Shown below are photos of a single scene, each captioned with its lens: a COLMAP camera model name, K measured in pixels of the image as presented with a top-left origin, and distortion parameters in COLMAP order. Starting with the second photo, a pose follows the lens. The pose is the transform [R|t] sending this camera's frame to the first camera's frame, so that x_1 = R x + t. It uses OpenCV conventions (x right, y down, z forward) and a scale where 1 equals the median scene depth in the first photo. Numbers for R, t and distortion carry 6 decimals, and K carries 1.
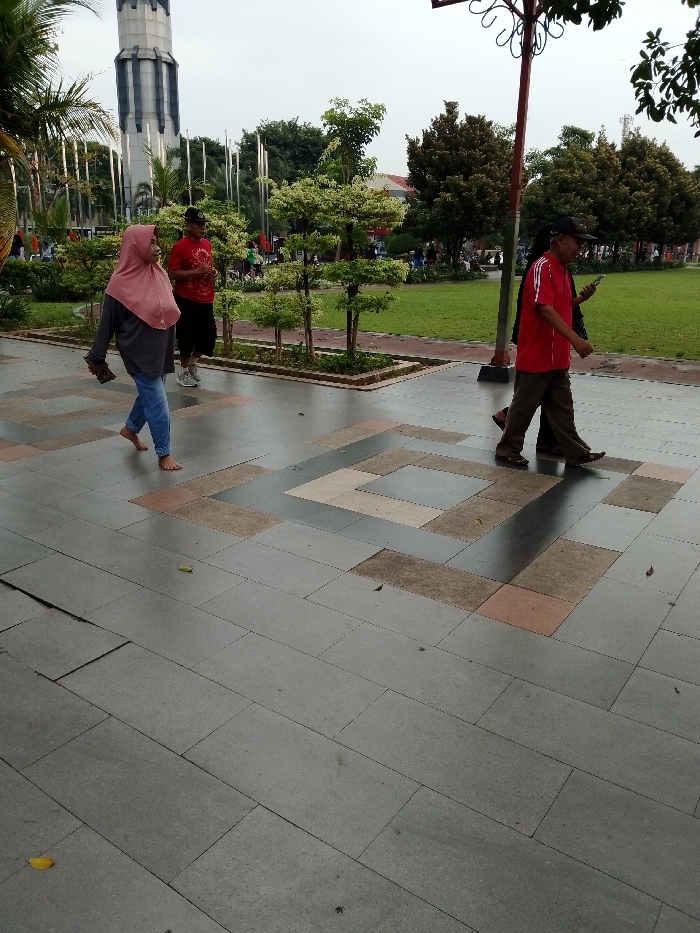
lens RADIAL K [[716.6, 0, 350.0], [0, 716.6, 466.5], [0, 0, 1]] dist [0.055825, -0.121195]
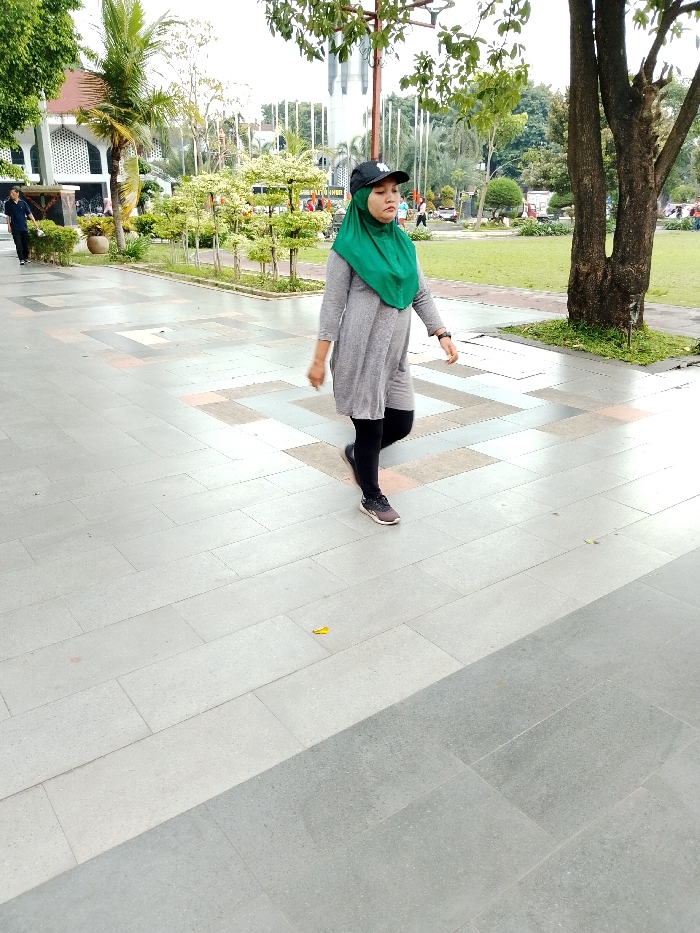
lens RADIAL K [[716.6, 0, 350.0], [0, 716.6, 466.5], [0, 0, 1]] dist [0.055825, -0.121195]
pose [[0.954822, 0.092807, -0.282315, 0.393578], [-0.077069, 0.994814, 0.066371, 0.078940], [0.287010, -0.041615, 0.957023, -0.251118]]
